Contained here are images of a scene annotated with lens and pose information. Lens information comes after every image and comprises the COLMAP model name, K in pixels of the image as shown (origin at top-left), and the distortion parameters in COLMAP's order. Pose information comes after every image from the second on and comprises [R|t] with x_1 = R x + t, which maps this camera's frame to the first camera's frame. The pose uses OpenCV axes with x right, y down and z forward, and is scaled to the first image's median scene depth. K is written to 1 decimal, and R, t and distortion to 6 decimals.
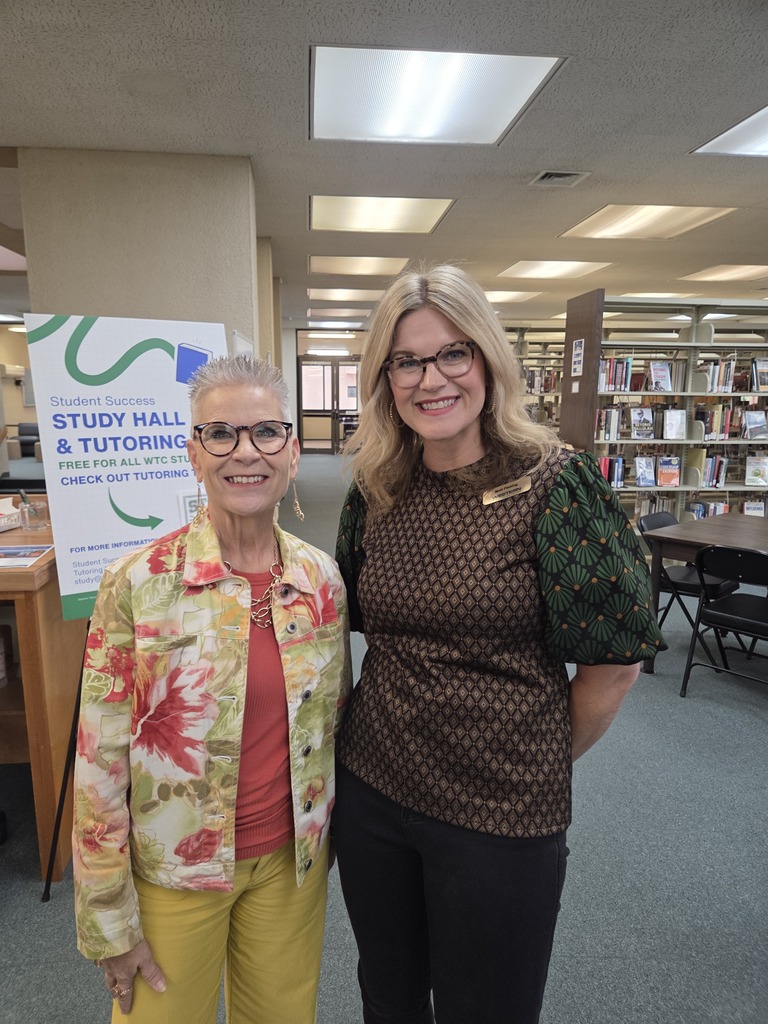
lens RADIAL K [[677.1, 0, 379.8], [0, 677.1, 515.2], [0, 0, 1]] dist [-0.004279, -0.001273]
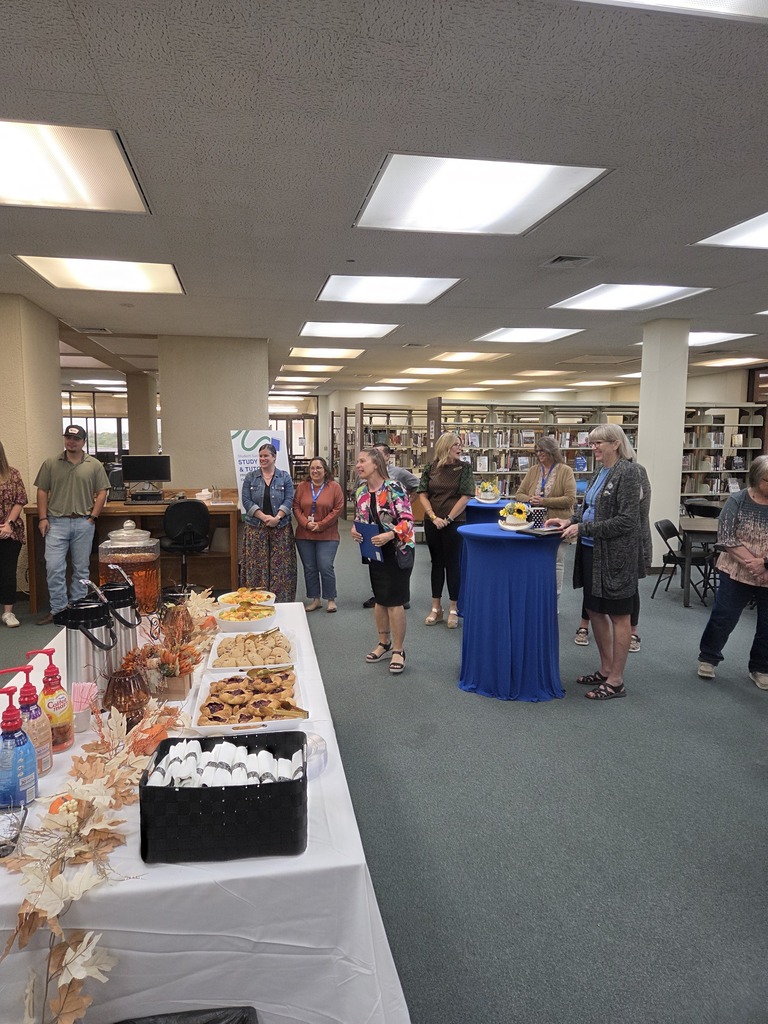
lens RADIAL K [[677.1, 0, 379.8], [0, 677.1, 515.2], [0, 0, 1]] dist [-0.004279, -0.001273]
pose [[0.995701, -0.009382, 0.092149, -0.037975], [0.015217, 0.997908, -0.062828, 0.130166], [-0.091367, 0.063960, 0.993761, -0.895964]]
